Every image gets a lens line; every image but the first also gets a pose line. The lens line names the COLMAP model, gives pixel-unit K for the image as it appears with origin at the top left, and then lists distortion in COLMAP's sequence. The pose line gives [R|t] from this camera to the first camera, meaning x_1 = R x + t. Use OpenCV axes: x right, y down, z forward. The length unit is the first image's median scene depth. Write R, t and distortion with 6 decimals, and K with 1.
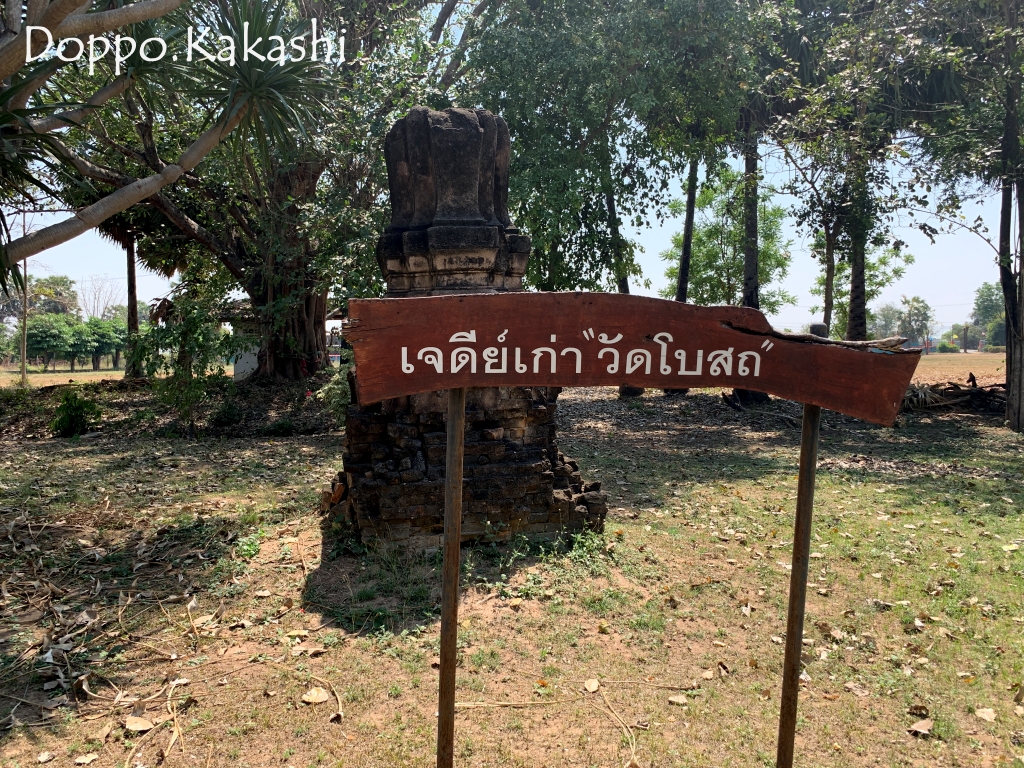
lens RADIAL K [[774.2, 0, 512.0], [0, 774.2, 384.0], [0, 0, 1]] dist [0.060730, -0.000412]
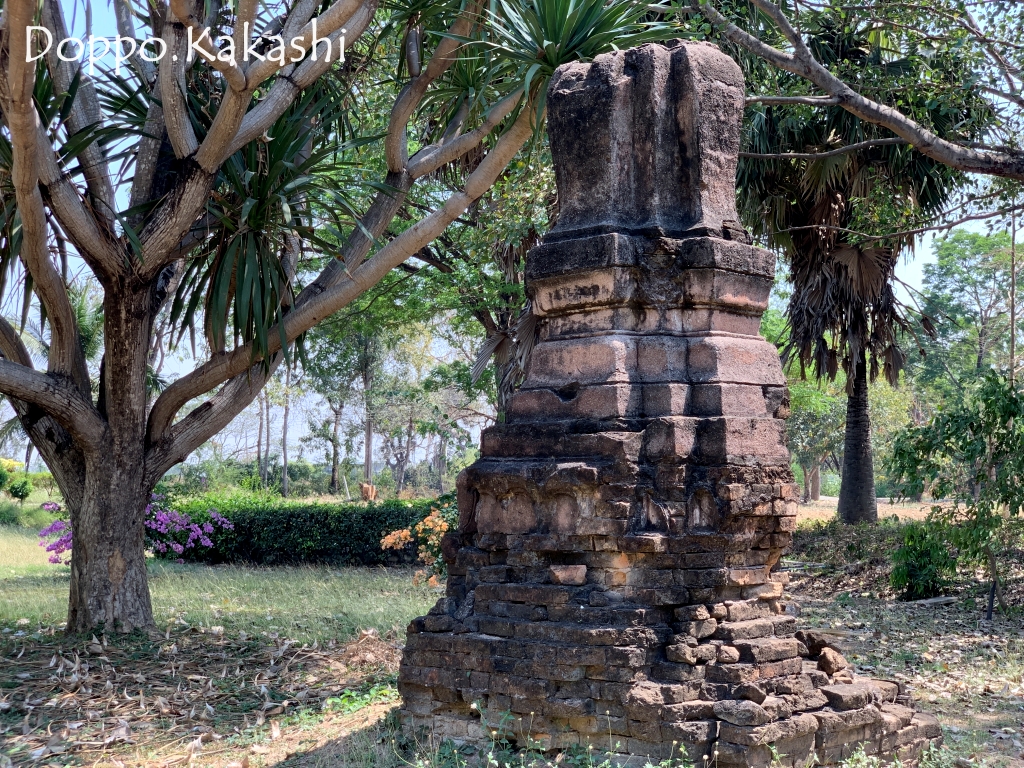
lens RADIAL K [[1525.2, 0, 512.0], [0, 1525.2, 384.0], [0, 0, 1]] dist [-0.127525, 0.015524]
pose [[0.580085, -0.033263, -0.813877, 0.896337], [-0.046745, 0.996160, -0.074030, 0.006408], [0.813214, 0.080989, 0.576302, 0.261478]]
